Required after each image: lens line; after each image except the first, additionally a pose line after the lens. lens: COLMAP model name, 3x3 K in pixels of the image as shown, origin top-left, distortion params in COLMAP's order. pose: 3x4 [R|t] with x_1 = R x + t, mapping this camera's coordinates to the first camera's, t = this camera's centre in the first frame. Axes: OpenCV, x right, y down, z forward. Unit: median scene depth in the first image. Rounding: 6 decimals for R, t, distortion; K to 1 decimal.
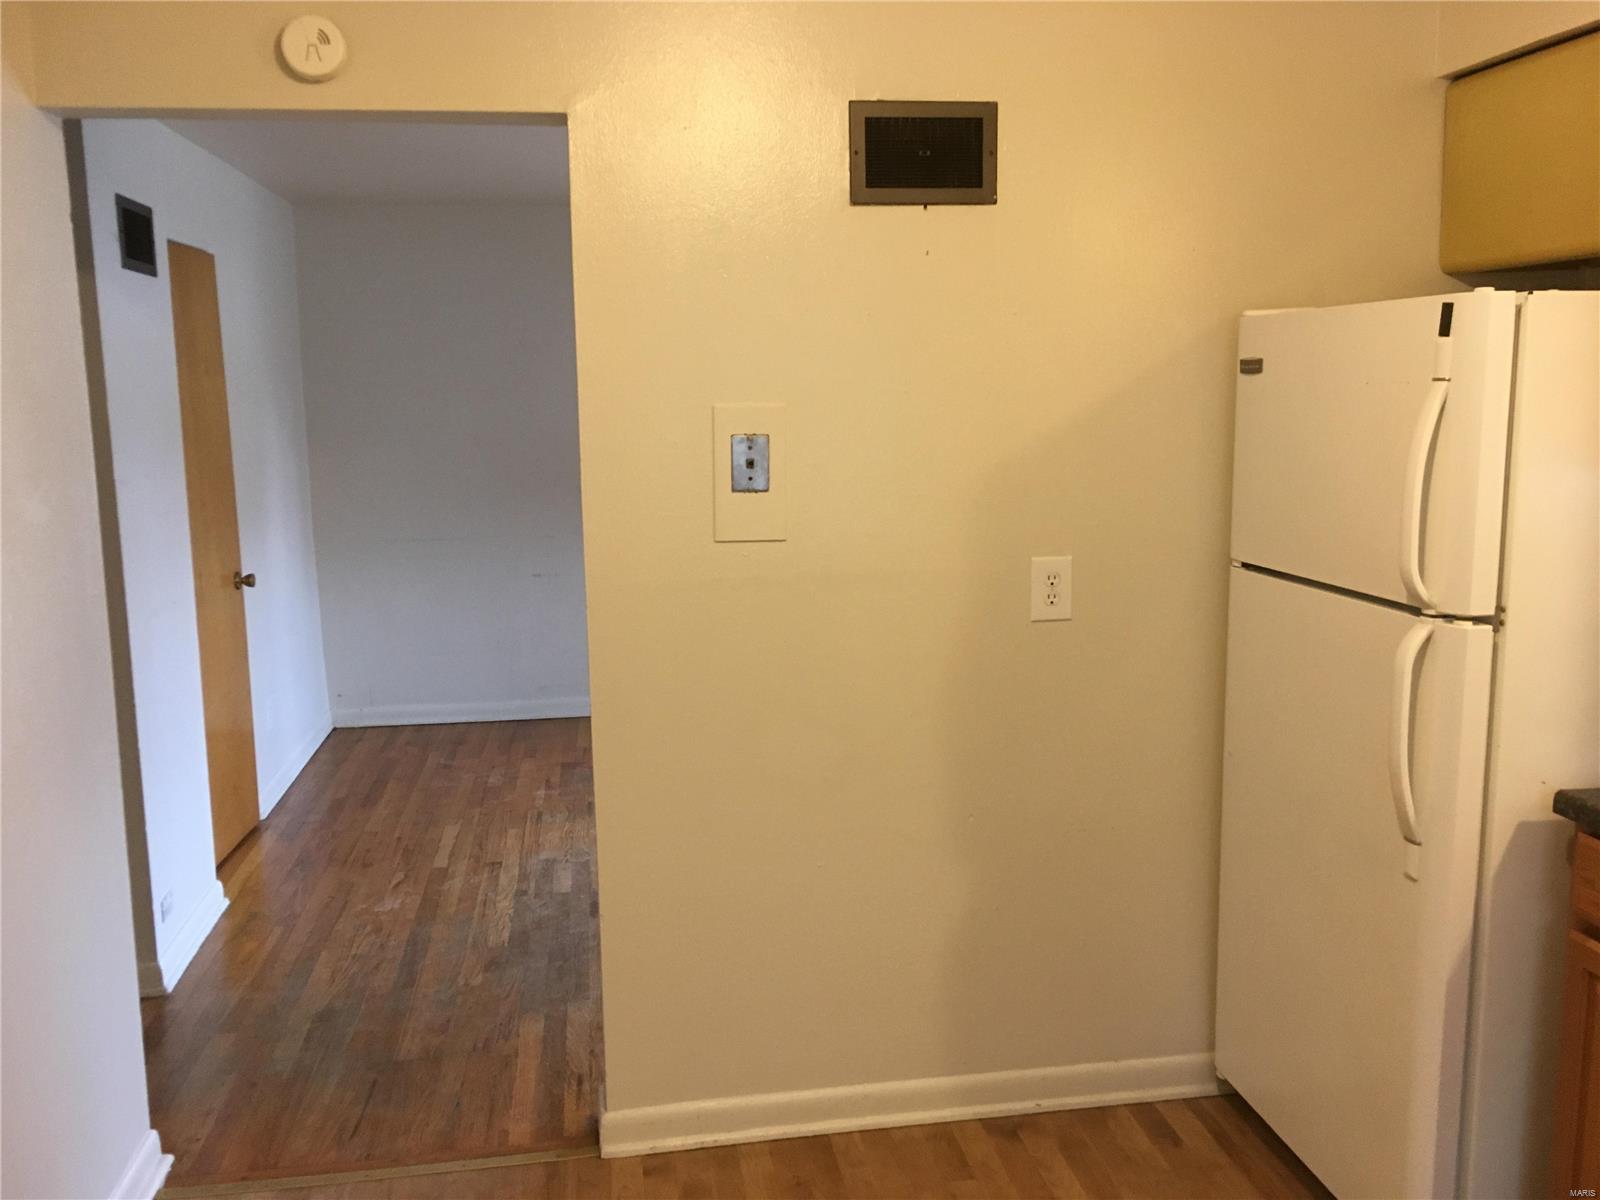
lens RADIAL K [[1362.4, 0, 795.0], [0, 1362.4, 607.9], [0, 0, 1]] dist [0.059446, -0.082329]
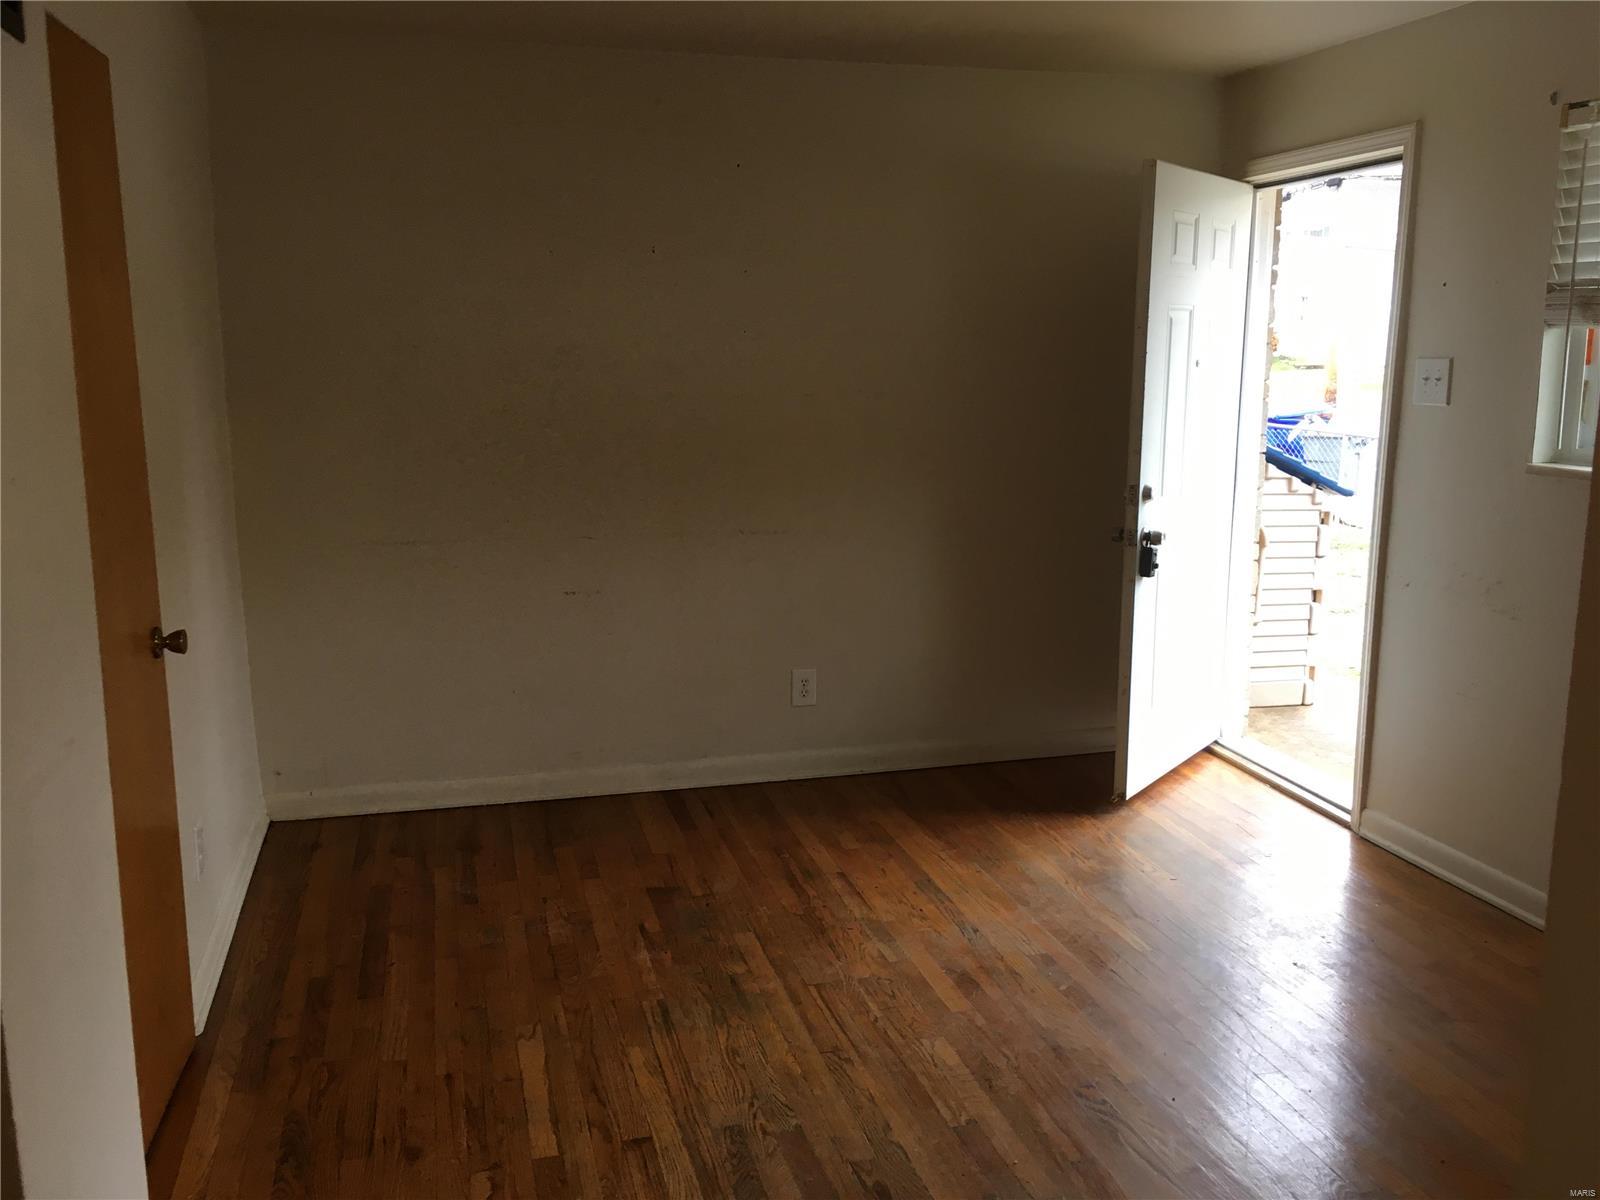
lens RADIAL K [[1362.4, 0, 804.2], [0, 1362.4, 590.4], [0, 0, 1]] dist [0.059446, -0.082329]
pose [[0.993043, -0.004291, 0.117674, -0.196392], [0.001698, 0.999754, 0.022124, -0.052256], [-0.117740, -0.021771, 0.992806, 0.381249]]
